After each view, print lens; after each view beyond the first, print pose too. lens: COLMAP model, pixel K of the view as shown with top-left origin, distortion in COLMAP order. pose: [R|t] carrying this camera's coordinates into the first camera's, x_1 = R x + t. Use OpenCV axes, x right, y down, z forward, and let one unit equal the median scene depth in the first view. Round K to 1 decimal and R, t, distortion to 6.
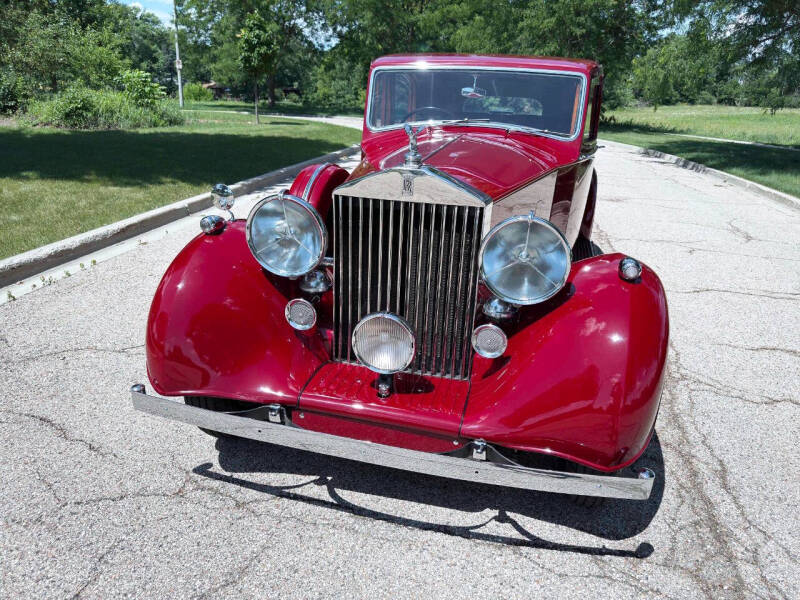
lens RADIAL K [[570.5, 0, 404.2], [0, 570.5, 301.6], [0, 0, 1]] dist [0.027885, -0.037420]
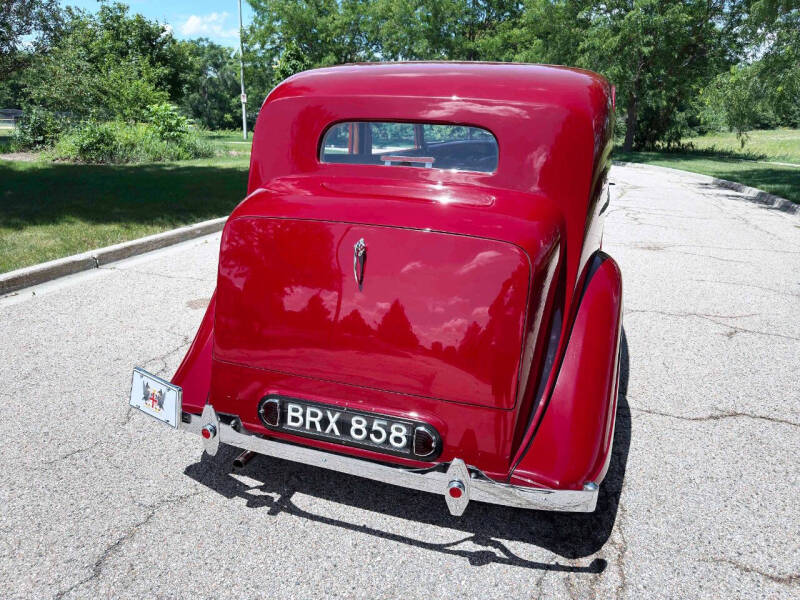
lens RADIAL K [[570.5, 0, 404.3], [0, 570.5, 298.3], [0, 0, 1]] dist [0.027885, -0.037420]
pose [[0.990375, 0.023409, -0.136414, 0.248172], [-0.030440, 0.998301, -0.049687, -0.104578], [0.135019, 0.053362, 0.989405, 0.311555]]
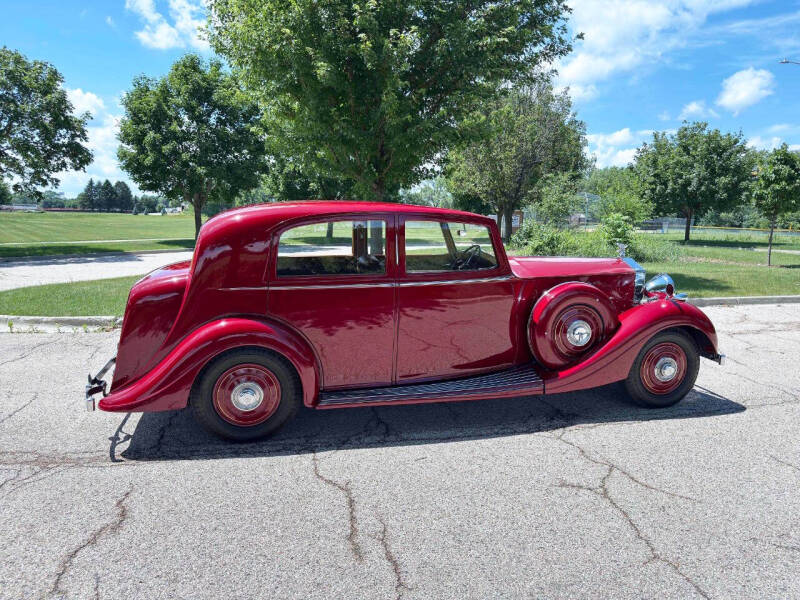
lens RADIAL K [[570.5, 0, 399.2], [0, 570.5, 294.8], [0, 0, 1]] dist [0.027885, -0.037420]
pose [[0.400624, 0.094691, -0.911336, 1.170264], [-0.311354, 0.949526, -0.038212, -0.241684], [0.861719, 0.299057, 0.409885, 0.685494]]
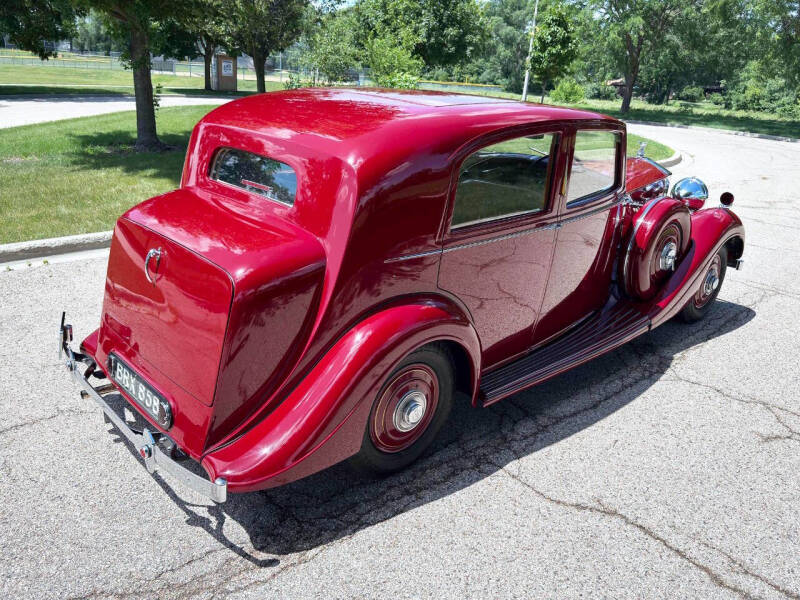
lens RADIAL K [[643.7, 0, 377.6], [0, 643.7, 306.4], [0, 0, 1]] dist [0.015612, -0.027538]
pose [[0.785423, 0.218675, -0.579043, 0.661188], [-0.232334, 0.971263, 0.051656, -0.189463], [0.573700, 0.093960, 0.813659, 0.347562]]
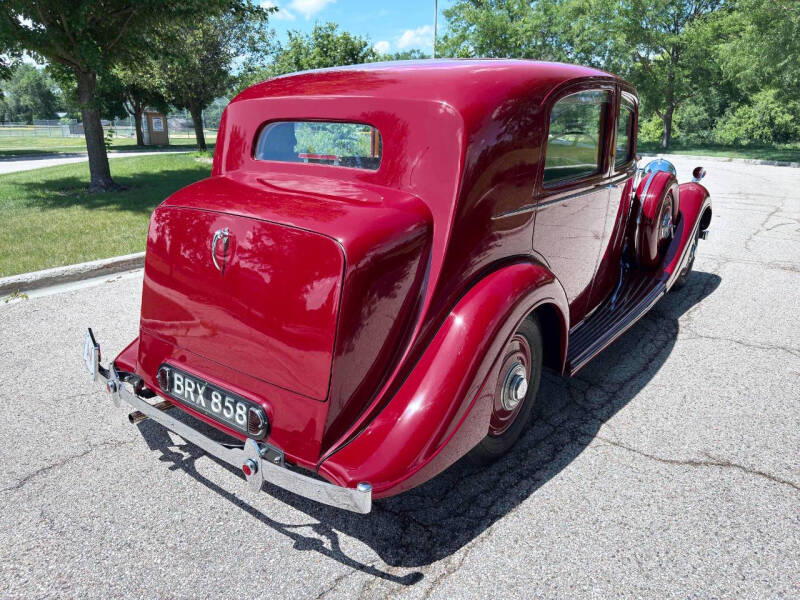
lens RADIAL K [[570.5, 0, 399.4], [0, 570.5, 302.2], [0, 0, 1]] dist [0.027885, -0.037420]
pose [[0.884149, 0.103254, -0.455652, 0.483891], [-0.128552, 0.991393, -0.024786, -0.115621], [0.449171, 0.080489, 0.889813, 0.375736]]
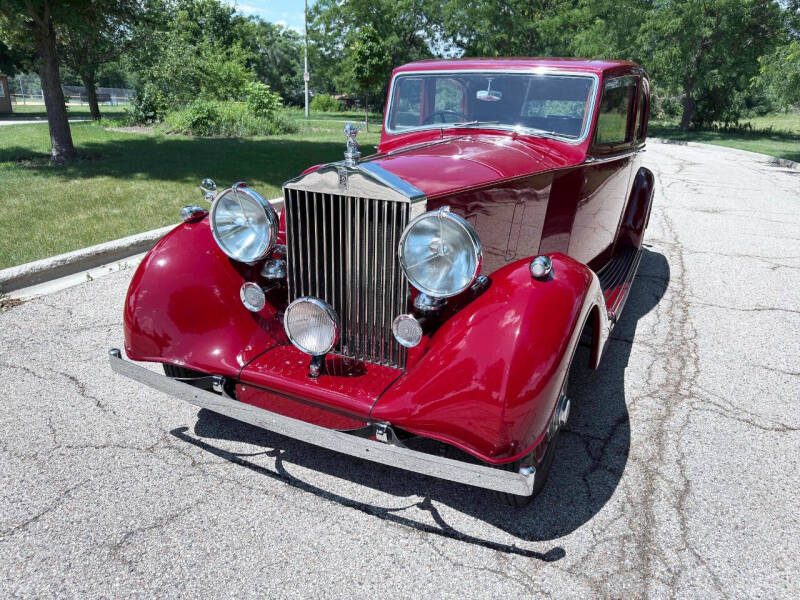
lens RADIAL K [[570.5, 0, 403.9], [0, 570.5, 304.4], [0, 0, 1]] dist [0.027885, -0.037420]
pose [[0.978154, 0.057069, -0.199895, 0.137716], [-0.058961, 0.998254, -0.003522, 0.010155], [0.199345, 0.015231, 0.979811, -0.008188]]
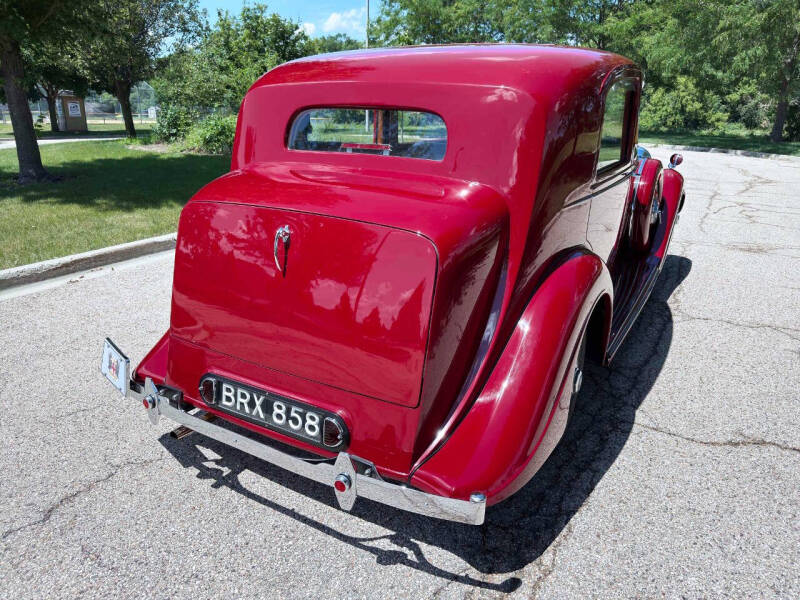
lens RADIAL K [[570.5, 0, 401.6], [0, 570.5, 300.8], [0, 0, 1]] dist [0.027885, -0.037420]
pose [[0.935557, 0.080729, -0.343825, 0.380623], [-0.092654, 0.995529, -0.018366, -0.112490], [0.340805, 0.049039, 0.938854, 0.353921]]
